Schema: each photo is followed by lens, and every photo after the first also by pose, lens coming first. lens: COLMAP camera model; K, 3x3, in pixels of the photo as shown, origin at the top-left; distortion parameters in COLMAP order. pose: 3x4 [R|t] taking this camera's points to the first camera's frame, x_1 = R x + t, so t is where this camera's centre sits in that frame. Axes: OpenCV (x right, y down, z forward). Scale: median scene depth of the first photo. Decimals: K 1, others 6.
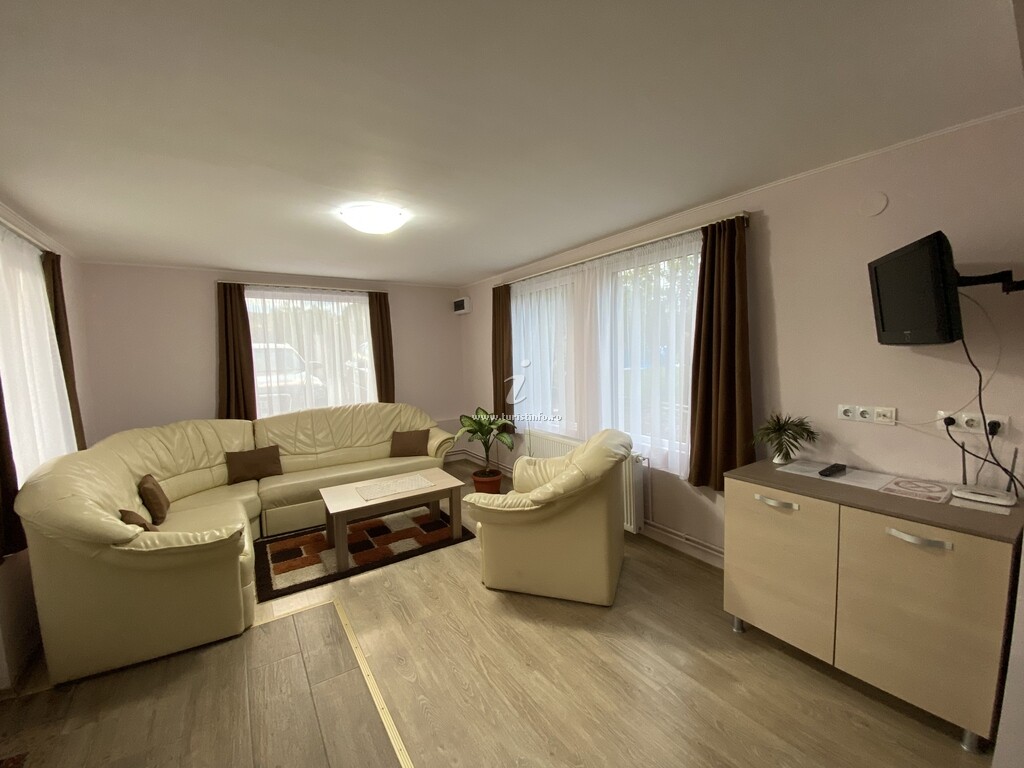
lens RADIAL K [[418.1, 0, 514.7], [0, 418.1, 388.8], [0, 0, 1]] dist [-0.017032, -0.004751]
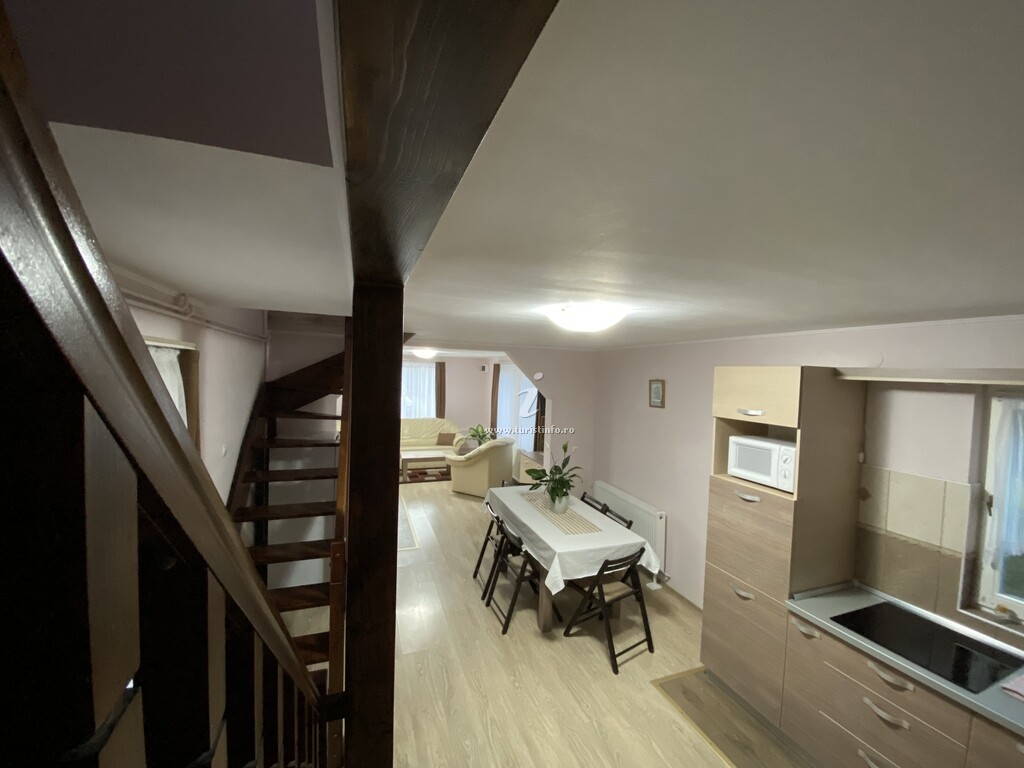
lens RADIAL K [[418.1, 0, 510.5], [0, 418.1, 385.8], [0, 0, 1]] dist [-0.017032, -0.004751]
pose [[0.965562, 0.063331, -0.252347, 0.544280], [-0.078102, 0.995743, -0.048945, -0.051798], [0.248174, 0.066968, 0.966398, -0.898060]]
